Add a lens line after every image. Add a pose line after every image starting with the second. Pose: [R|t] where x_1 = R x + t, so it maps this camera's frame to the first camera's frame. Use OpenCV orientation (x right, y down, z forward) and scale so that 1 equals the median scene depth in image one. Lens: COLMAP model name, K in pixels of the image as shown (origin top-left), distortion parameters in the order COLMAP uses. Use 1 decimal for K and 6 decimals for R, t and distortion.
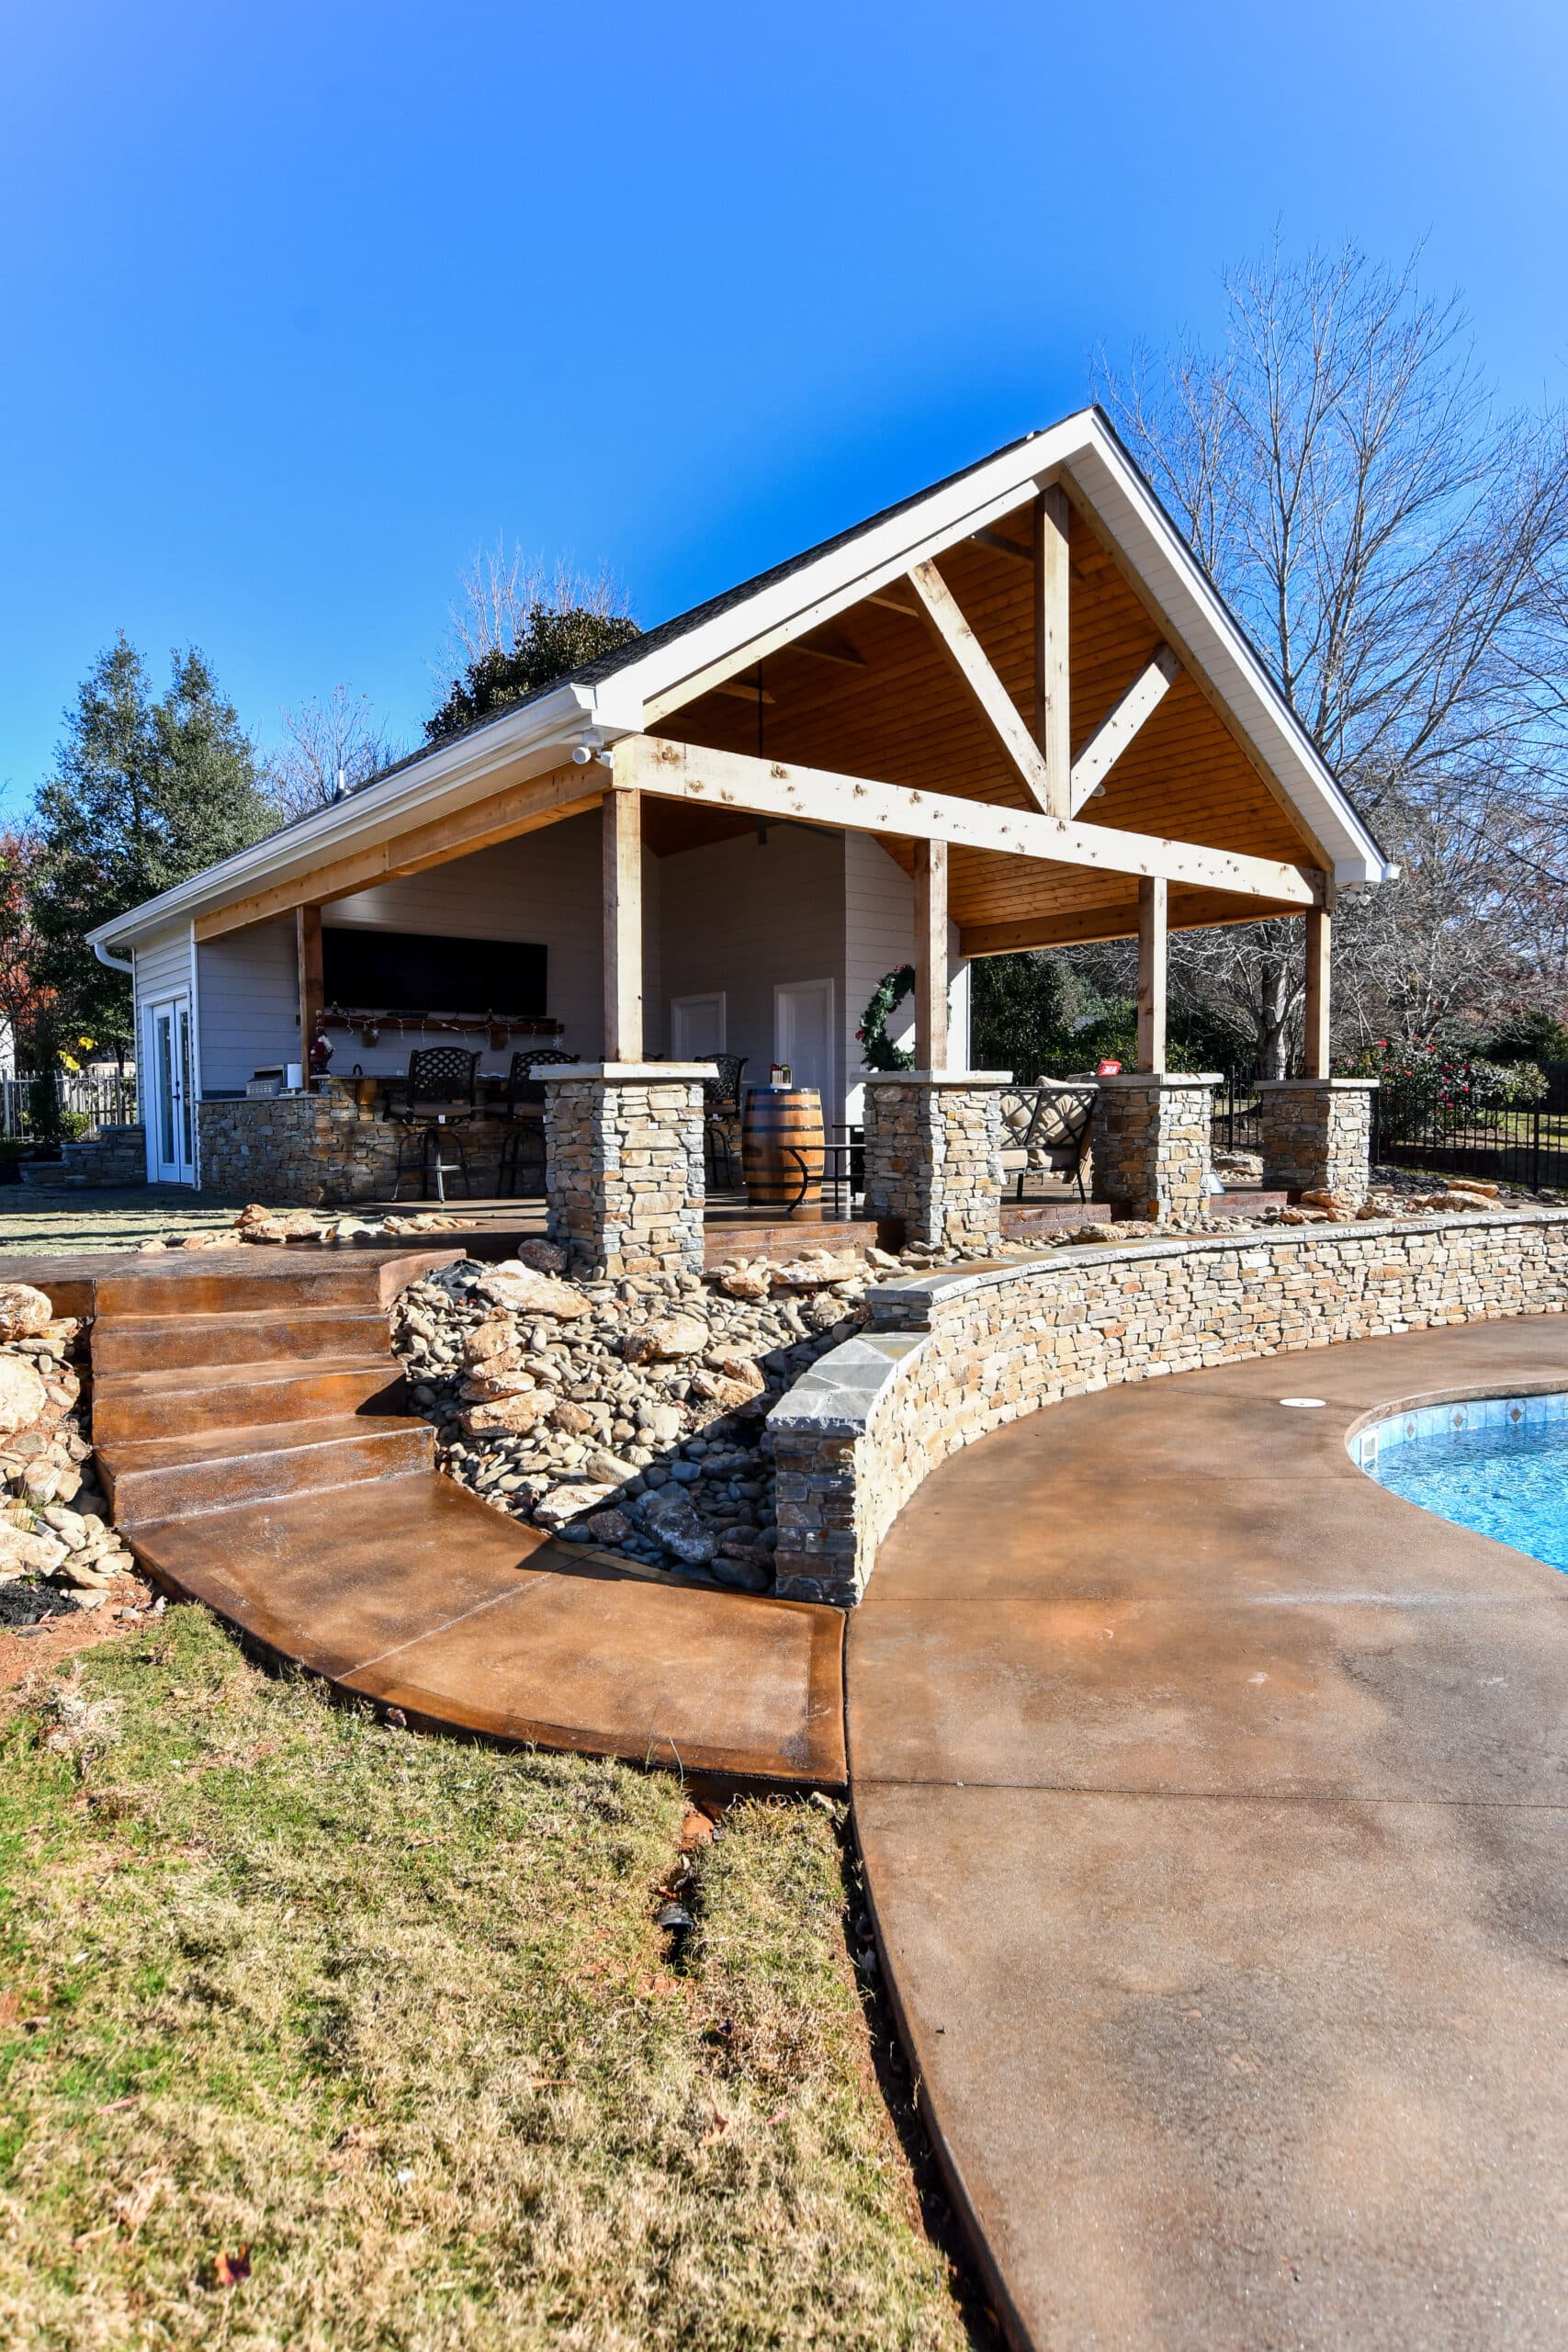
lens RADIAL K [[1404.3, 0, 787.0], [0, 1404.3, 1190.9], [0, 0, 1]] dist [-0.003008, 0.001136]
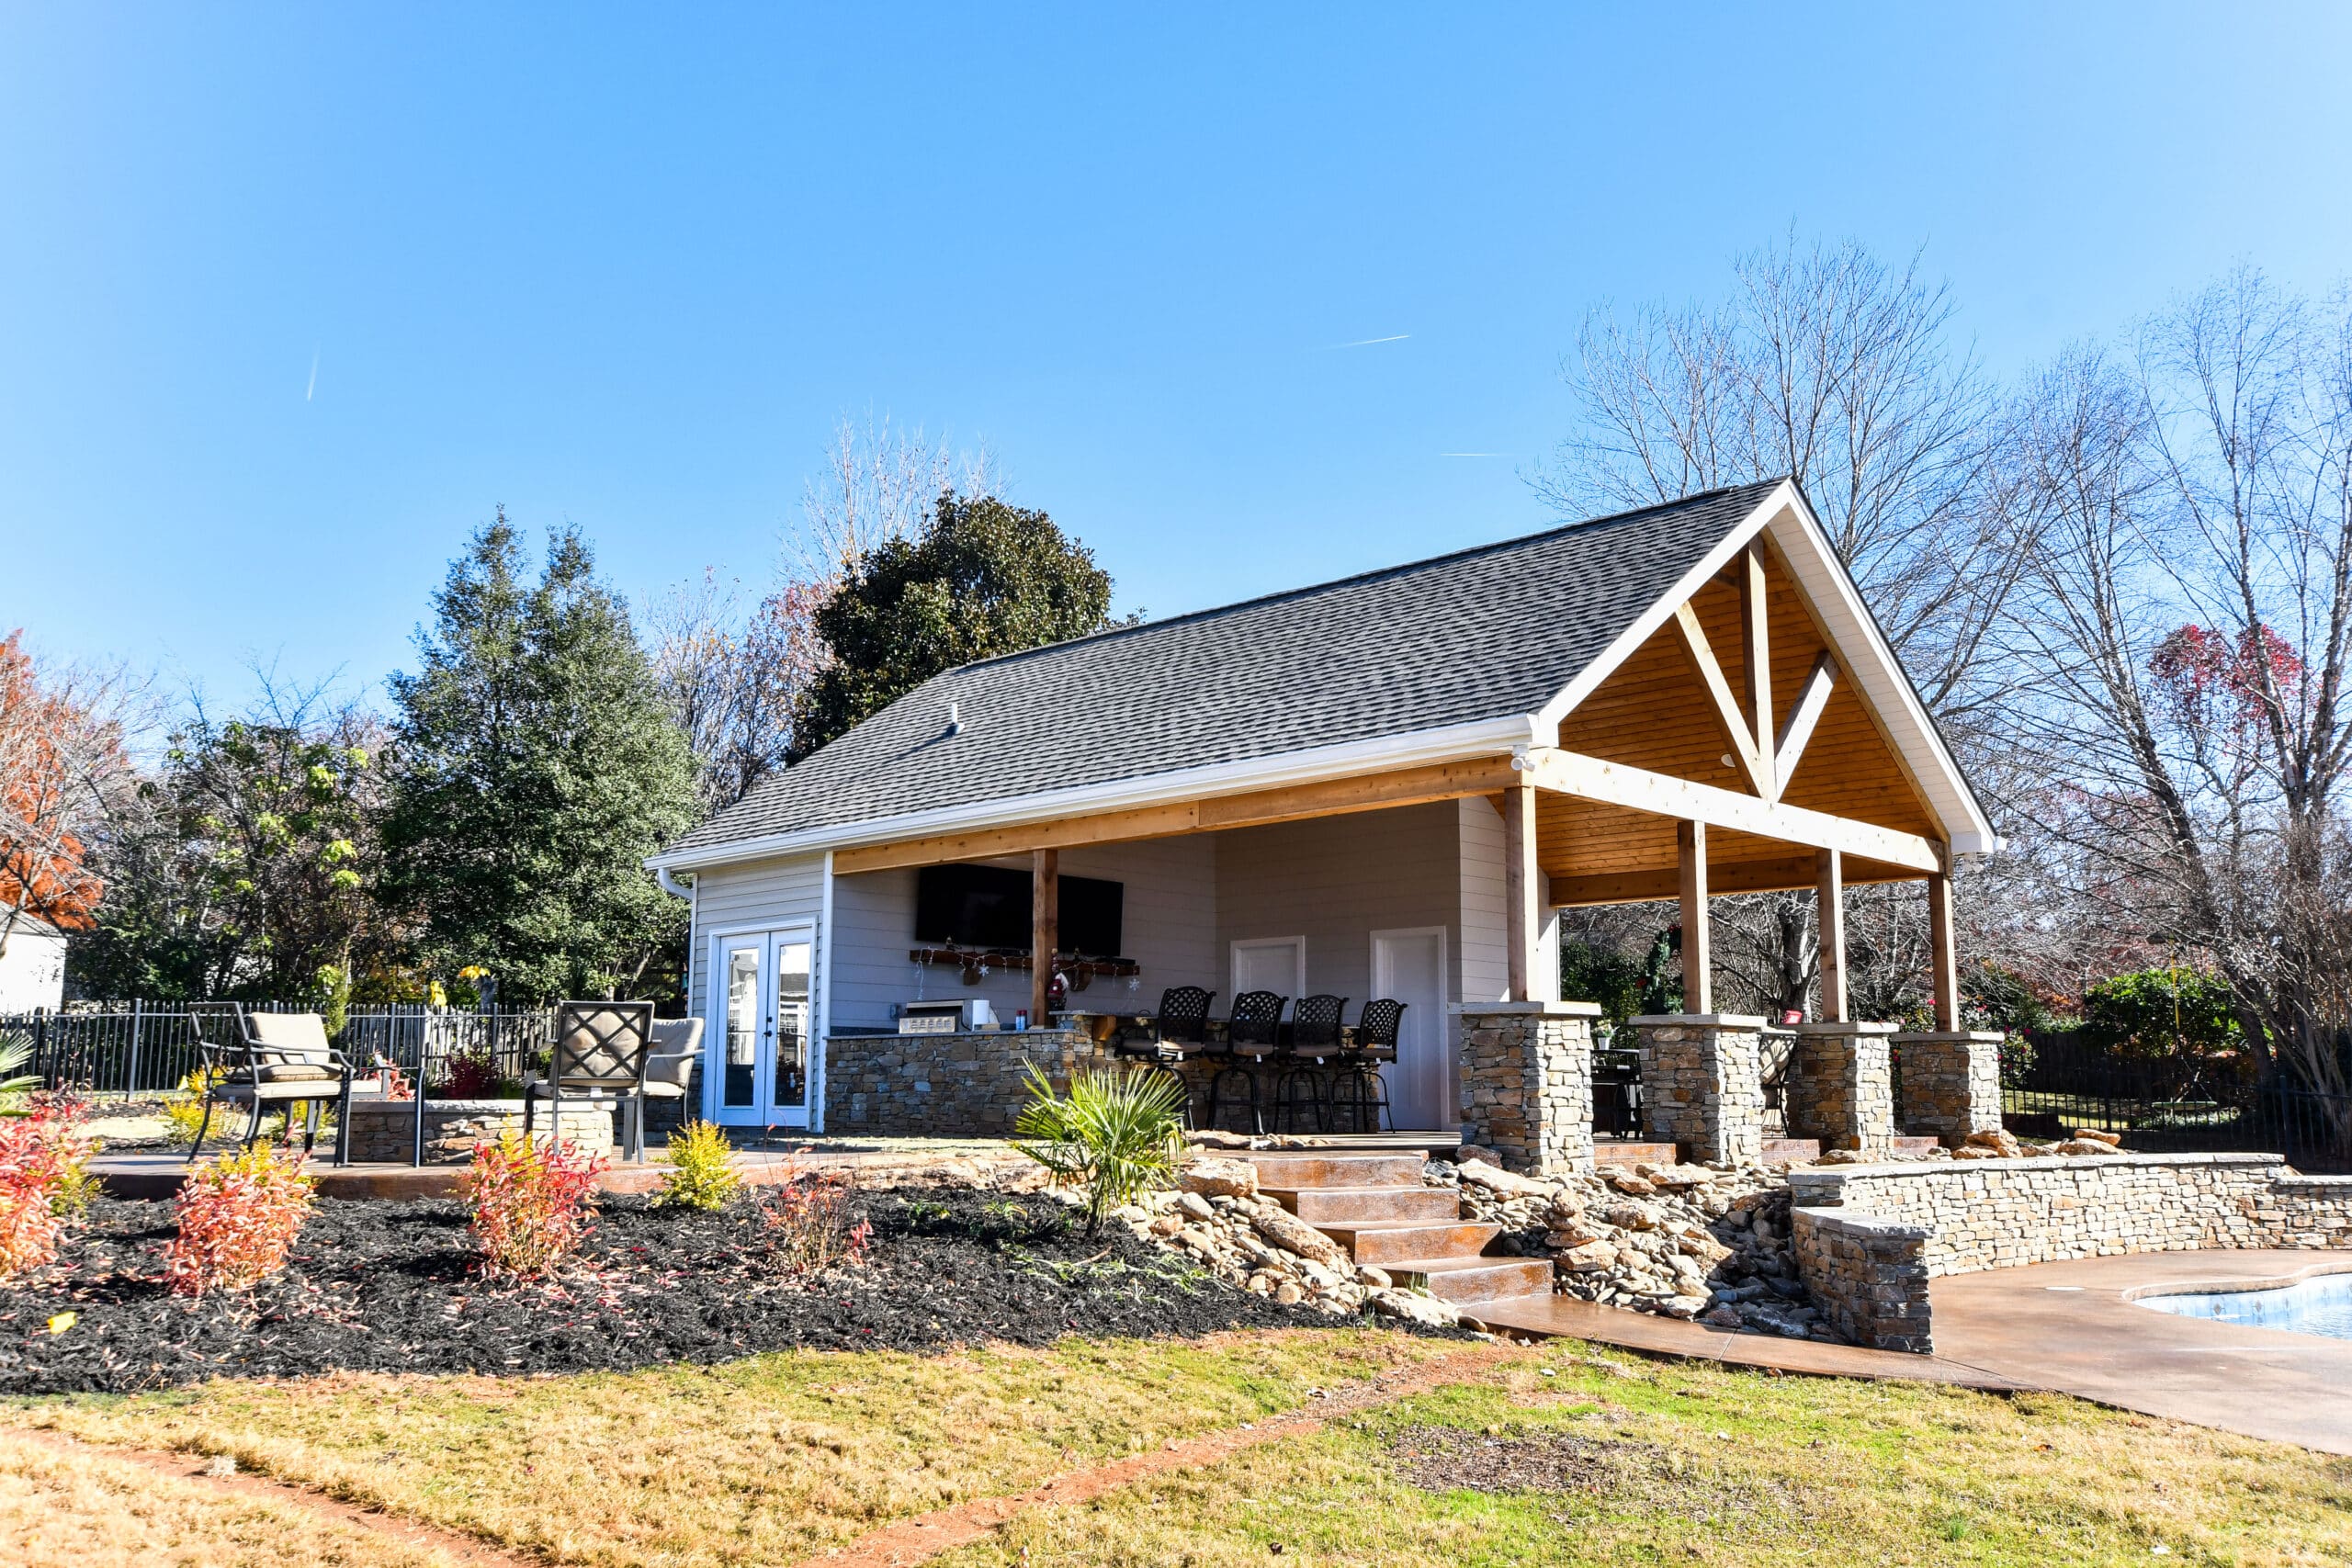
lens RADIAL K [[1974.3, 0, 1176.0], [0, 1974.3, 784.0], [0, 0, 1]] dist [-0.004033, 0.053021]
pose [[0.991664, 0.032096, 0.124792, -0.497646], [-0.005322, 0.977856, -0.209210, 0.066739], [-0.128743, 0.206802, 0.969875, -0.528406]]
